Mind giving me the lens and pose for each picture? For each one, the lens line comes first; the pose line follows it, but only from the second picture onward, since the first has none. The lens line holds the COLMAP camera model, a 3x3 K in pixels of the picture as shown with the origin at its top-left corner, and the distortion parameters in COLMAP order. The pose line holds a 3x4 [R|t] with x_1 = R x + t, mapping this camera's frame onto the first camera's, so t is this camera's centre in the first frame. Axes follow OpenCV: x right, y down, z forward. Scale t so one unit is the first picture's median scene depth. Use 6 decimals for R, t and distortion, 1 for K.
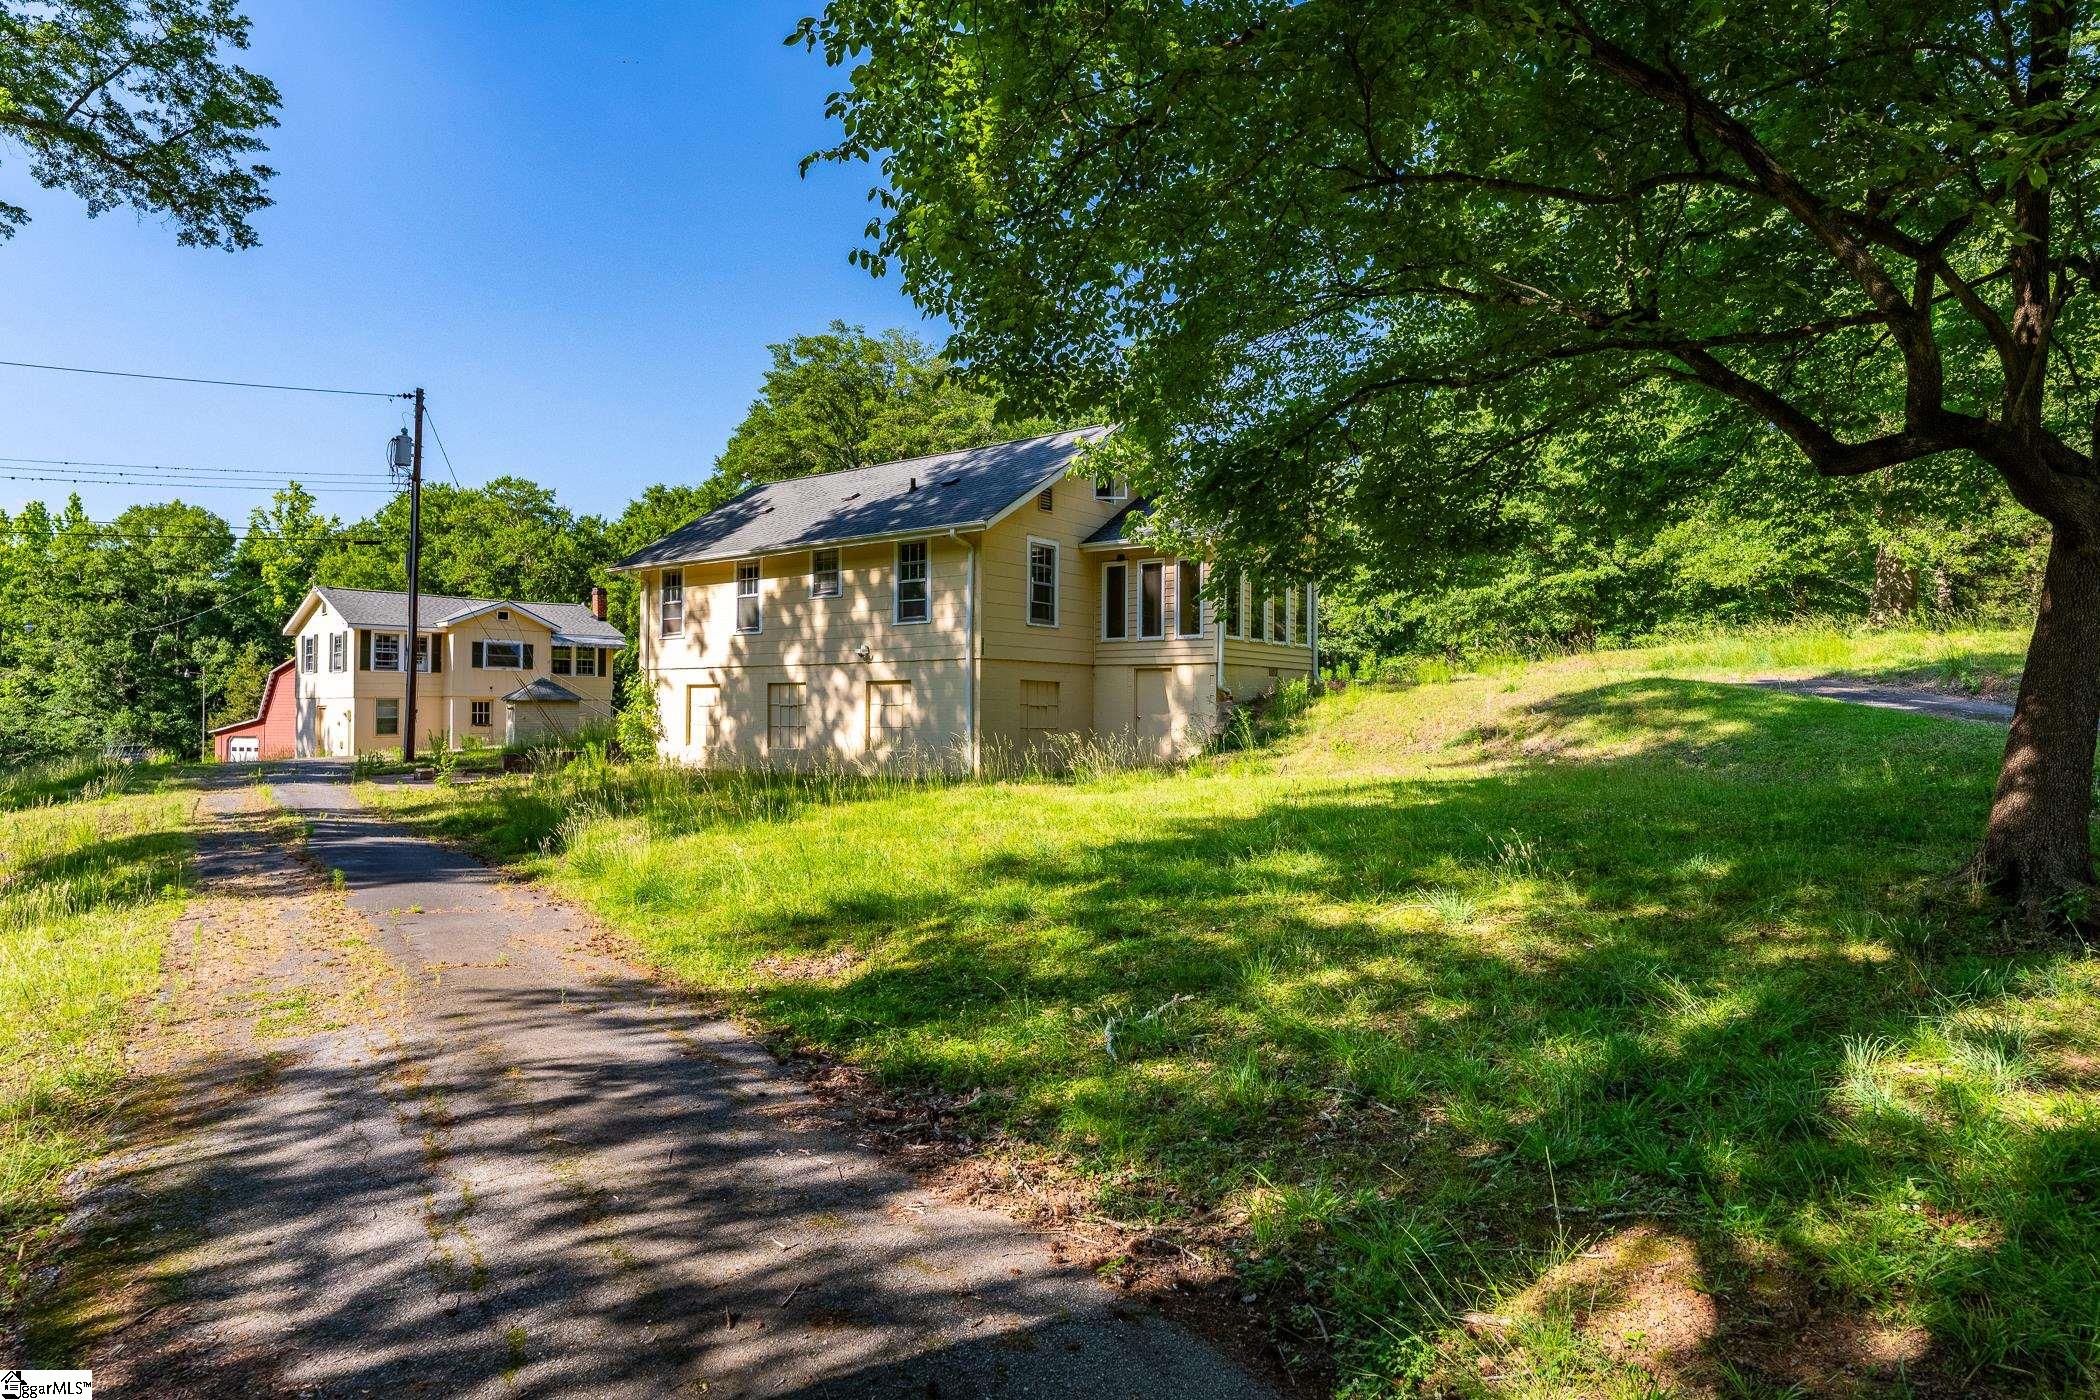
lens RADIAL K [[1216.0, 0, 1049.3], [0, 1216.0, 698.1], [0, 0, 1]] dist [-0.009090, -0.000702]
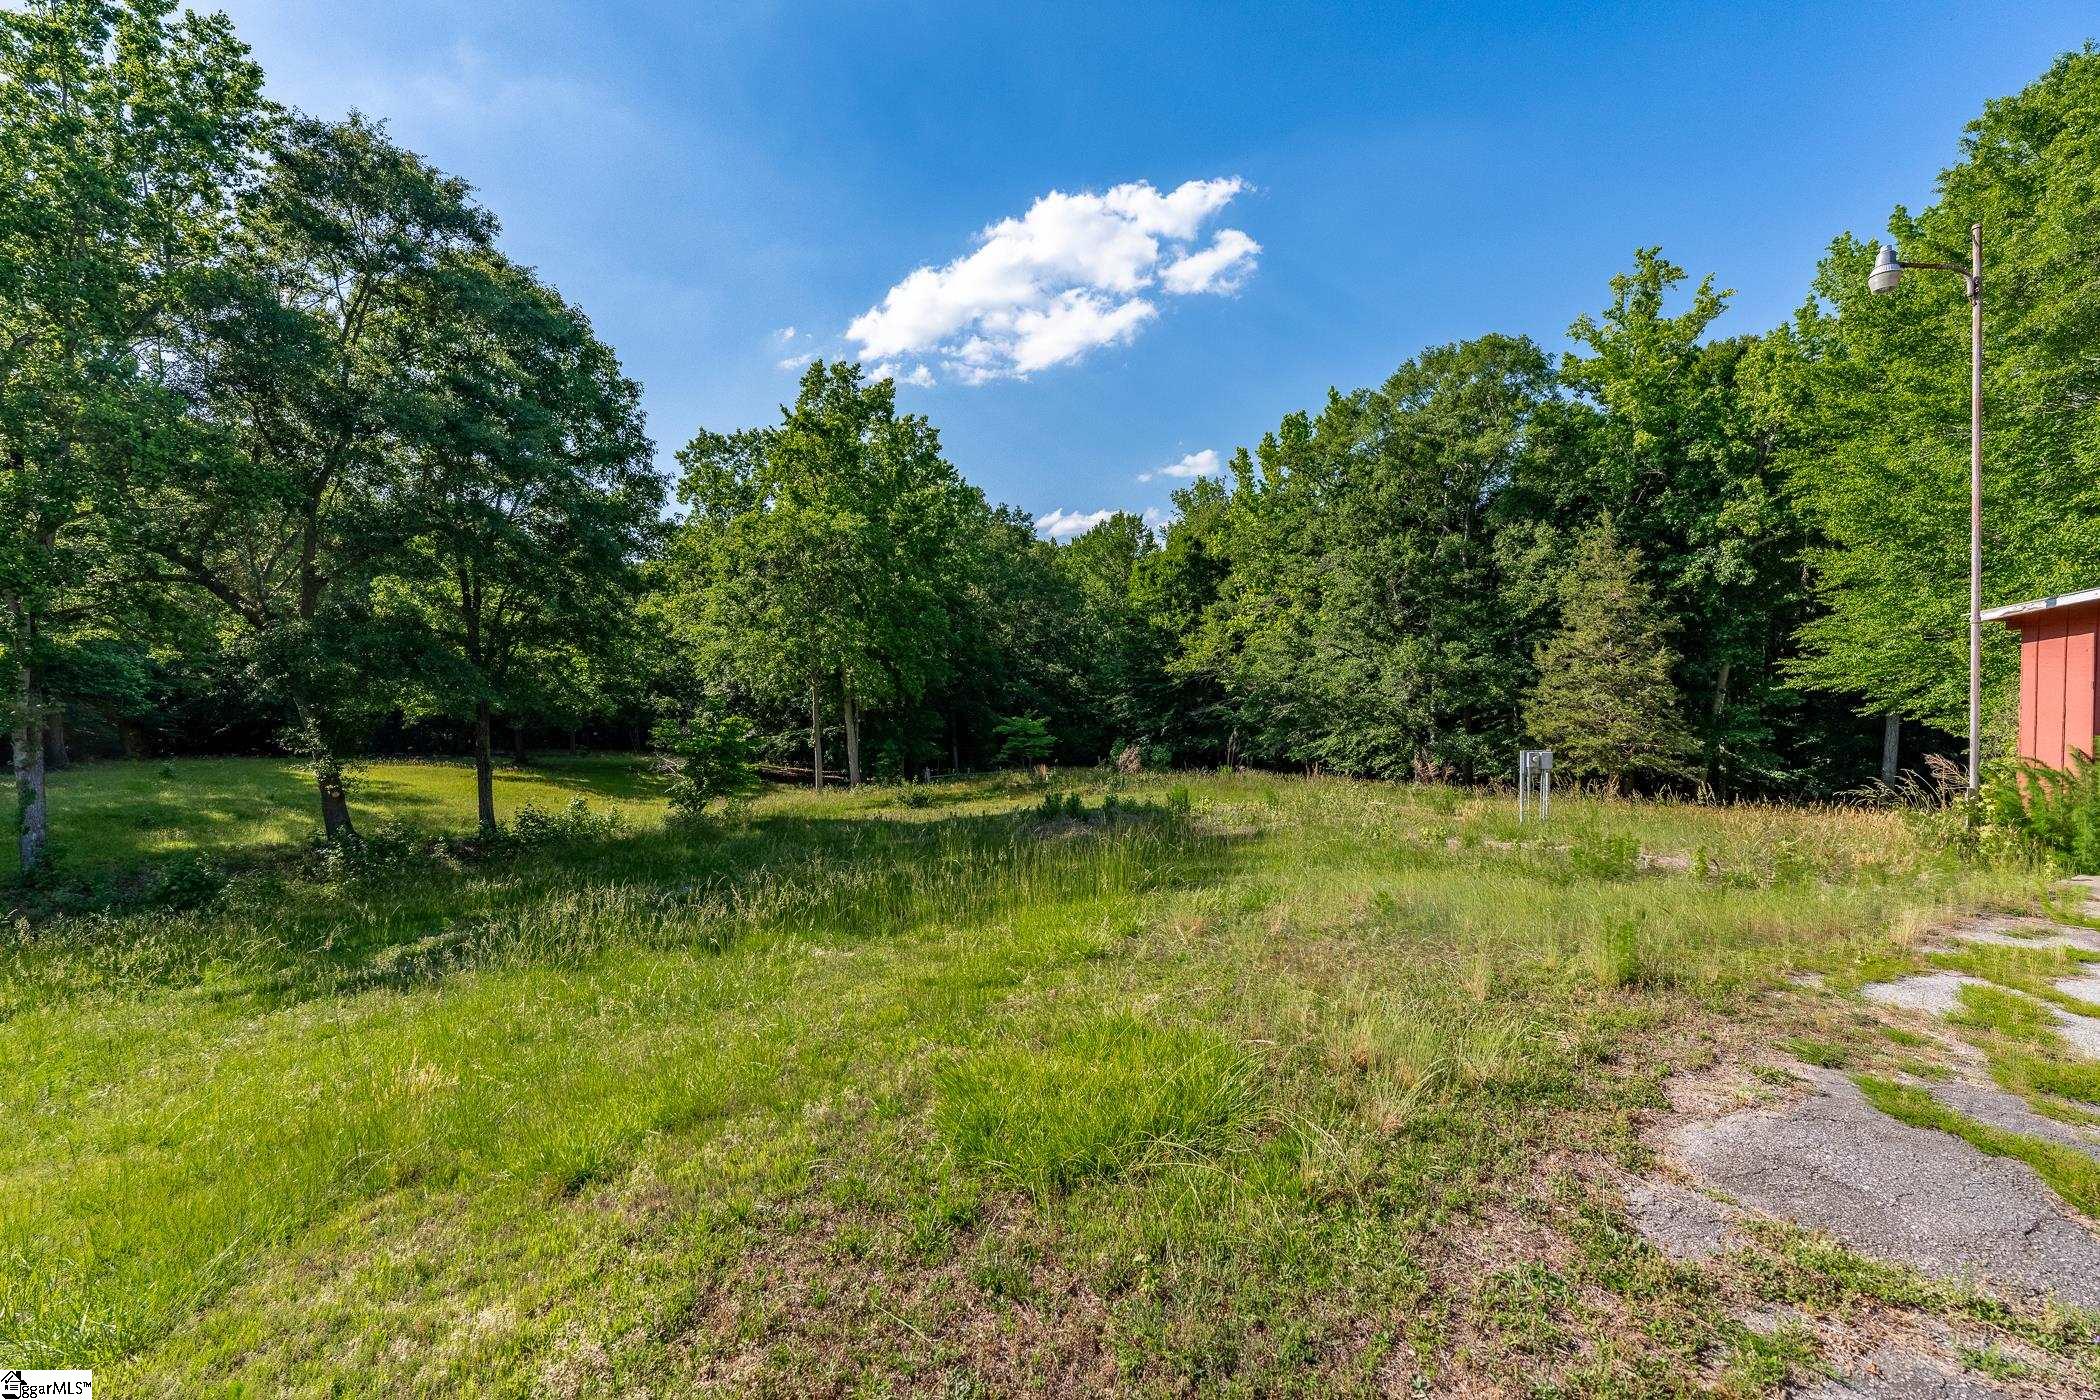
lens RADIAL K [[832.4, 0, 1047.3], [0, 832.4, 690.5], [0, 0, 1]] dist [0.000963, 0.000338]
pose [[0.519782, -0.001648, -0.854298, -0.473233], [0.029245, 0.999446, 0.015865, 0.023273], [0.853798, -0.033230, 0.519542, 0.589052]]
